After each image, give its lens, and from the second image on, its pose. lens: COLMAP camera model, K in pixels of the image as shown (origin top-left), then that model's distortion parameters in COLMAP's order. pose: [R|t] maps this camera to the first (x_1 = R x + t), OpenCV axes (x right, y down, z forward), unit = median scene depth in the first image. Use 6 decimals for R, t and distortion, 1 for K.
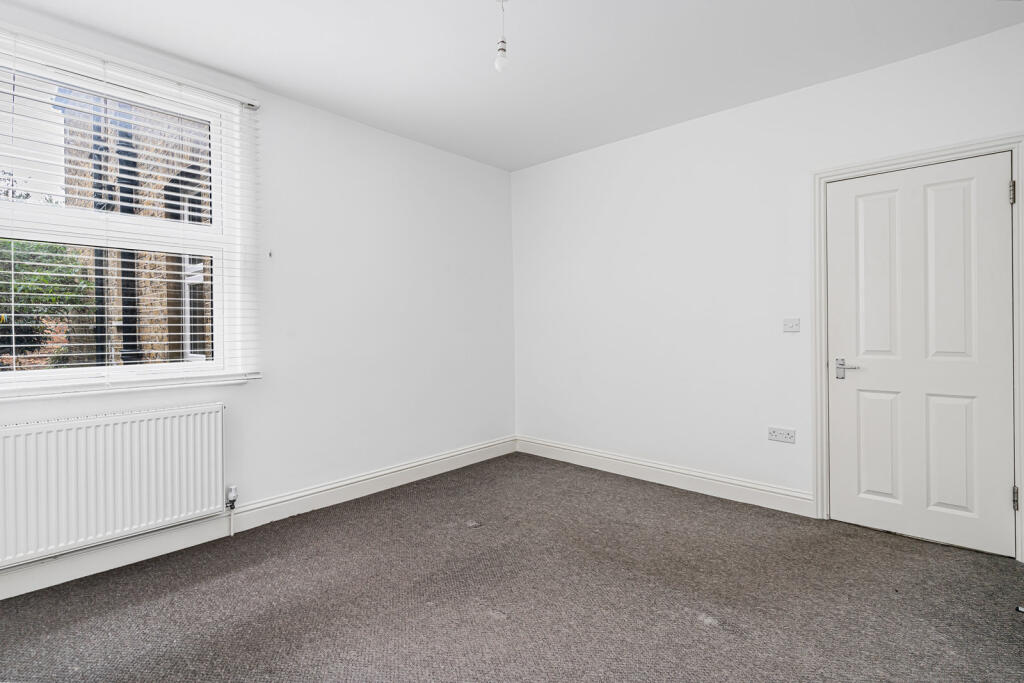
lens RADIAL K [[462.8, 0, 511.2], [0, 462.8, 333.0], [0, 0, 1]] dist [-0.000775, 0.000007]
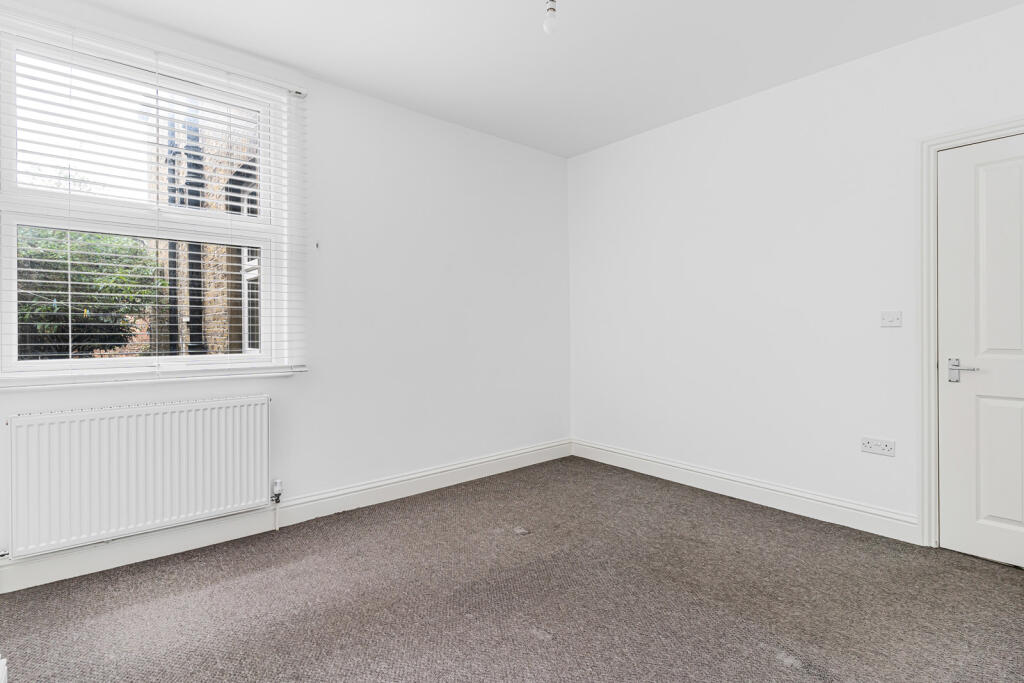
lens RADIAL K [[479.5, 0, 513.7], [0, 479.5, 332.8], [0, 0, 1]] dist [-0.000306, -0.004272]
pose [[0.993363, 0.006182, -0.114858, 0.013333], [-0.005980, 0.999980, 0.002102, 0.013096], [0.114869, -0.001401, 0.993380, 0.045228]]
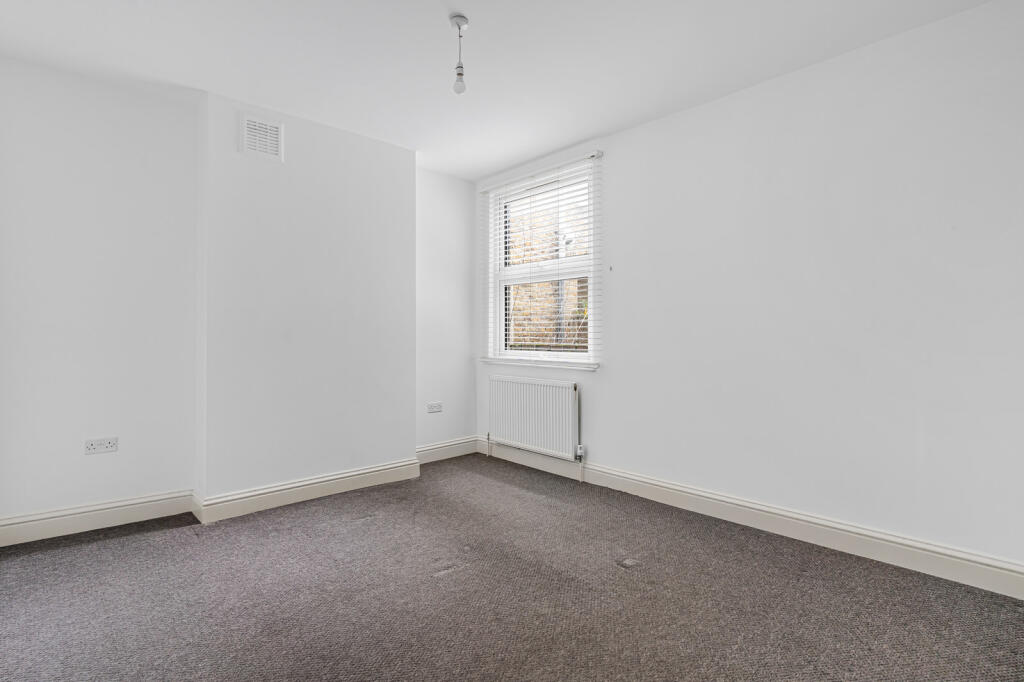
lens RADIAL K [[479.5, 0, 513.7], [0, 479.5, 332.3], [0, 0, 1]] dist [-0.000306, -0.004272]
pose [[-0.029641, 0.001762, -0.999559, 0.888627], [-0.012379, 0.999921, 0.002130, -0.000370], [0.999484, 0.012437, -0.029617, 0.925536]]
